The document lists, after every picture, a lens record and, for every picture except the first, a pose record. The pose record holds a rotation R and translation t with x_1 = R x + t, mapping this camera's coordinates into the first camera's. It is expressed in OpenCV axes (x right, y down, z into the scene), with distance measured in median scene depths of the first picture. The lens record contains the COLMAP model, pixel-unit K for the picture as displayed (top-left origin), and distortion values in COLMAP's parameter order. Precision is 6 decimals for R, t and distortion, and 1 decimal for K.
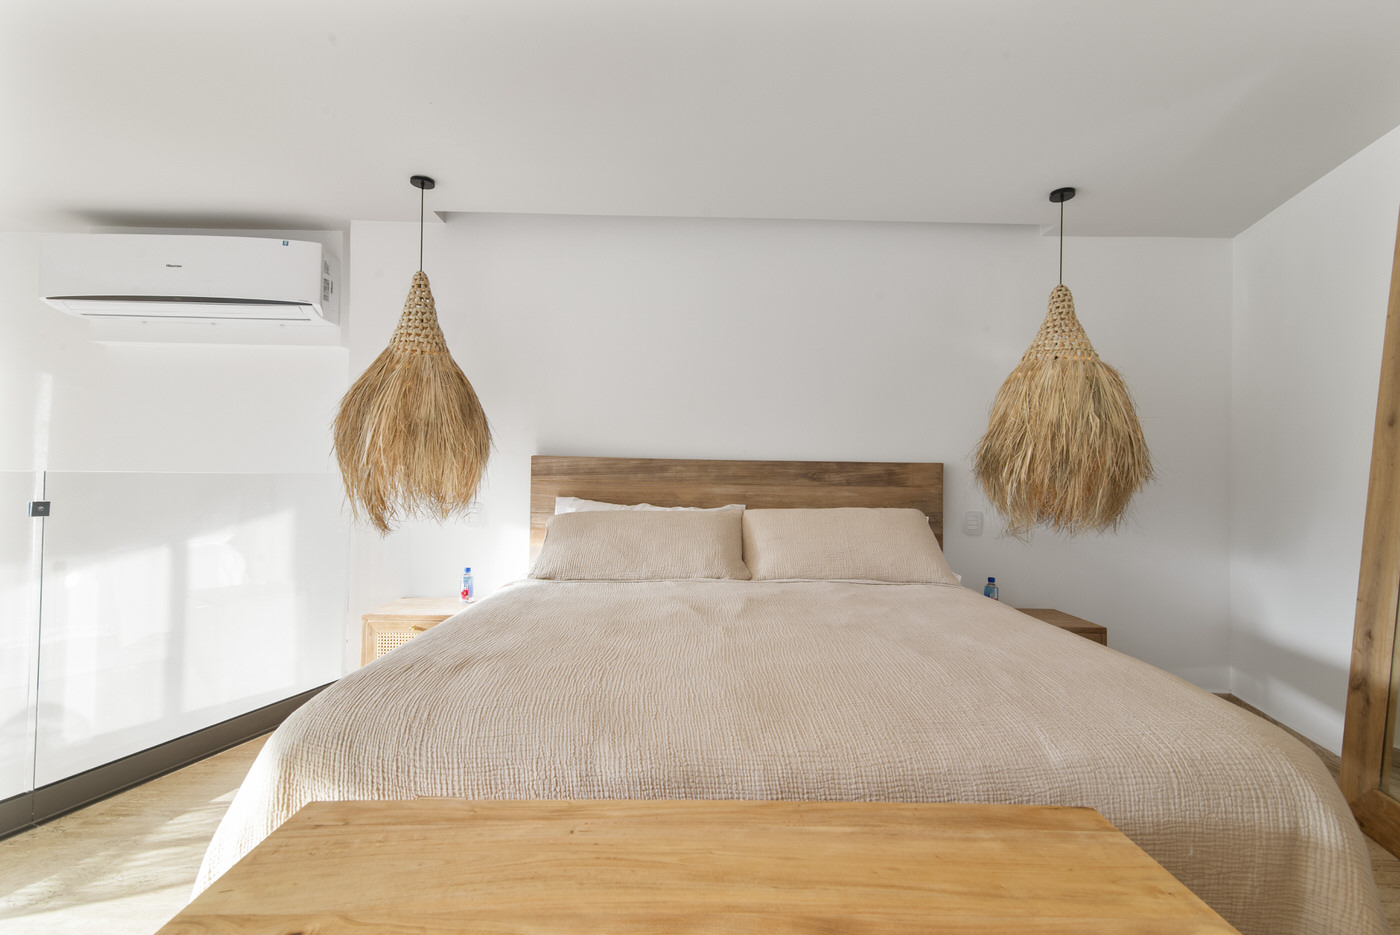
lens RADIAL K [[635.1, 0, 699.5], [0, 635.1, 456.3], [0, 0, 1]] dist [0.004306, 0.000510]
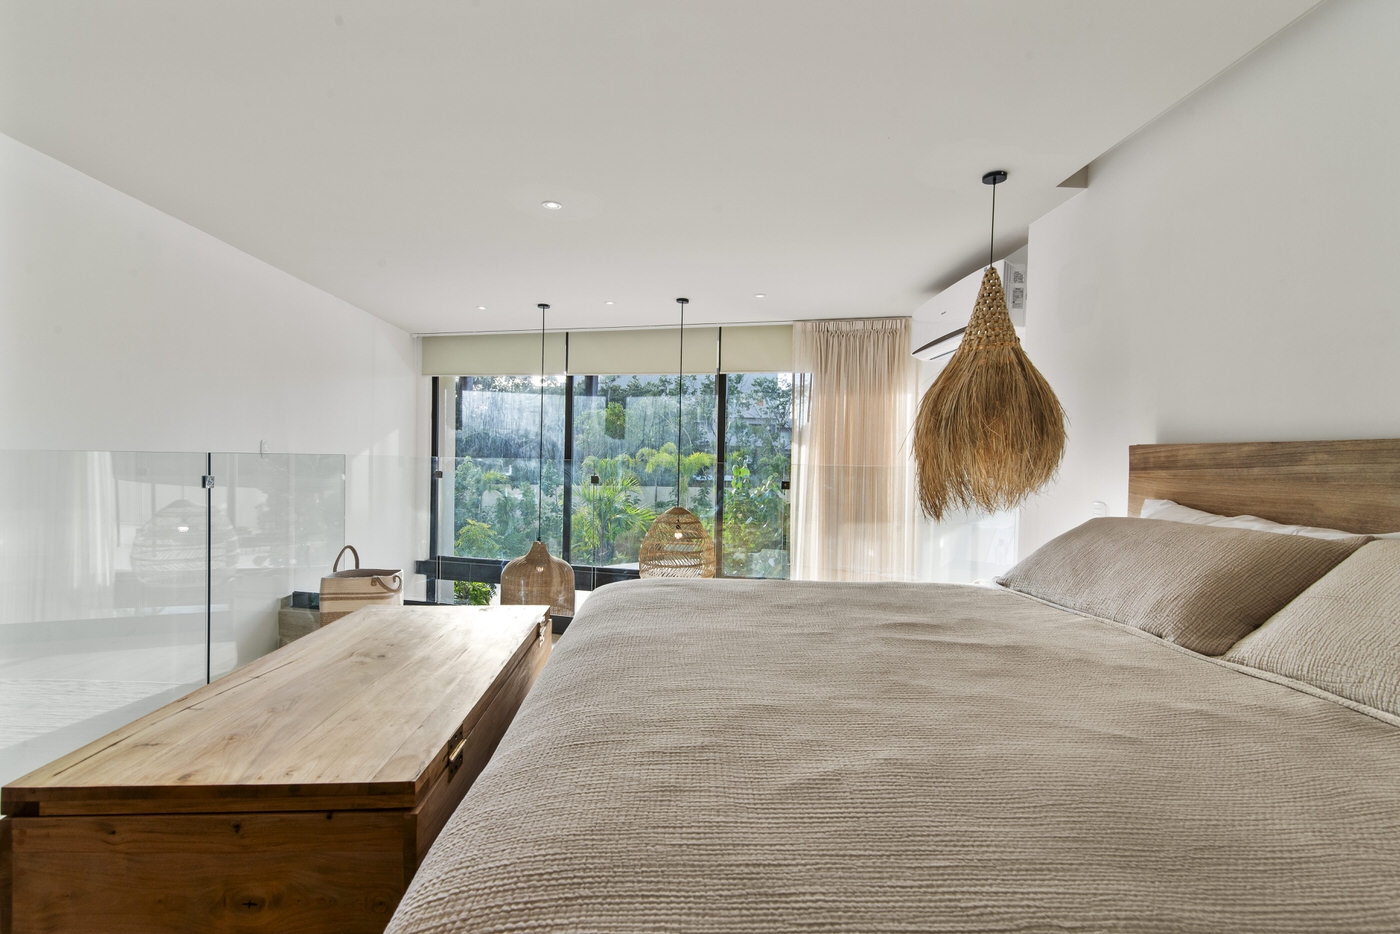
lens RADIAL K [[639.1, 0, 700.0], [0, 639.1, 467.0], [0, 0, 1]] dist [-0.001004, 0.000029]
pose [[0.026079, -0.003674, -0.999653, 0.504356], [0.008473, 0.999958, -0.003454, 0.024533], [0.999624, -0.008380, 0.026109, 0.452724]]
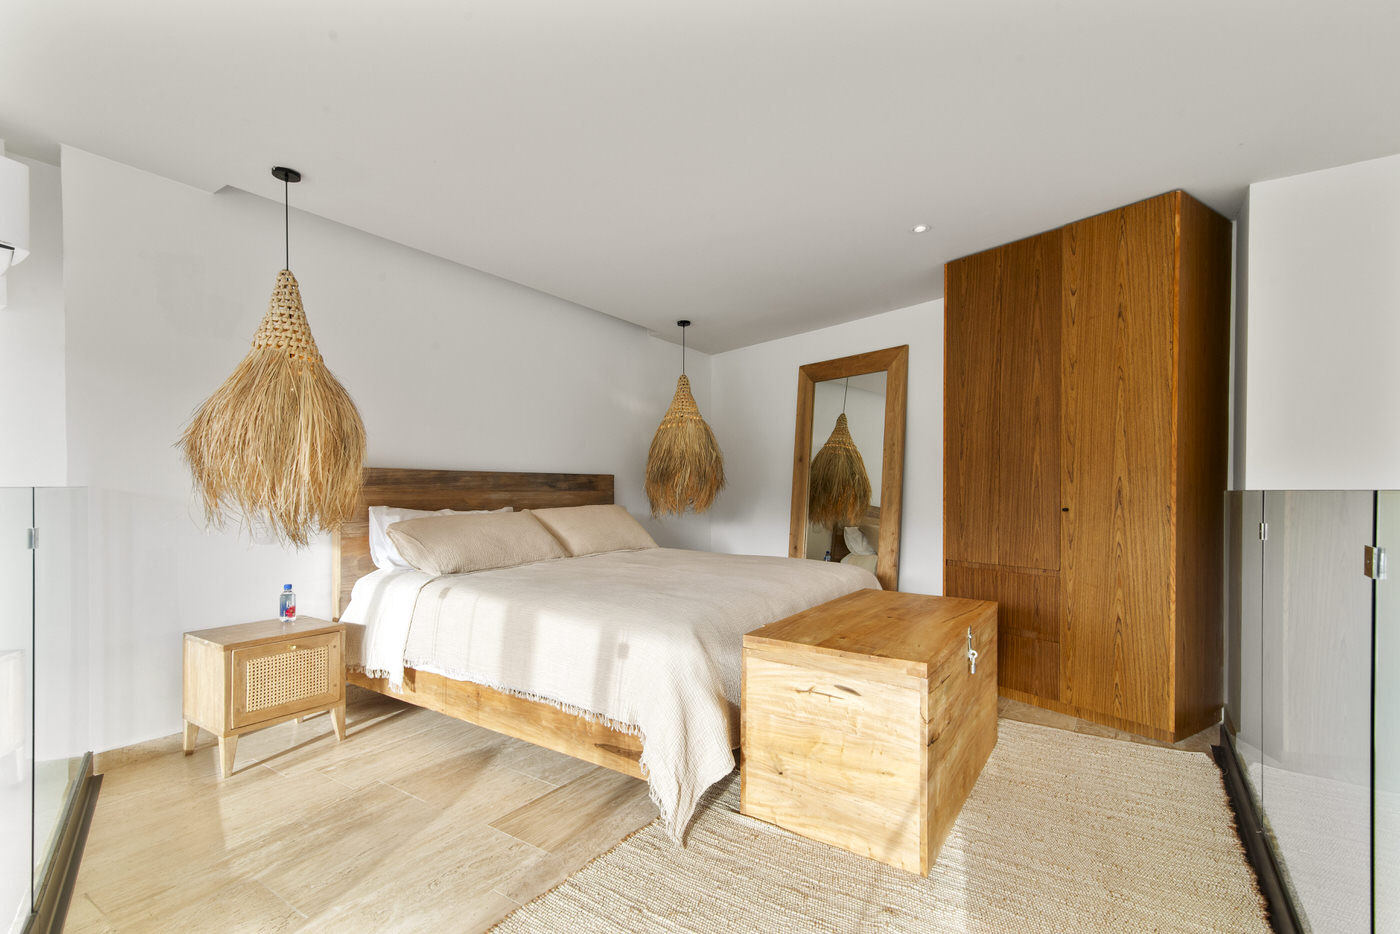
lens RADIAL K [[639.1, 0, 700.0], [0, 639.1, 467.0], [0, 0, 1]] dist [-0.001004, 0.000029]
pose [[0.564212, 0.012491, 0.825536, -0.777400], [-0.018335, 0.999829, -0.002597, -0.007664], [-0.825426, -0.013671, 0.564344, -0.036321]]
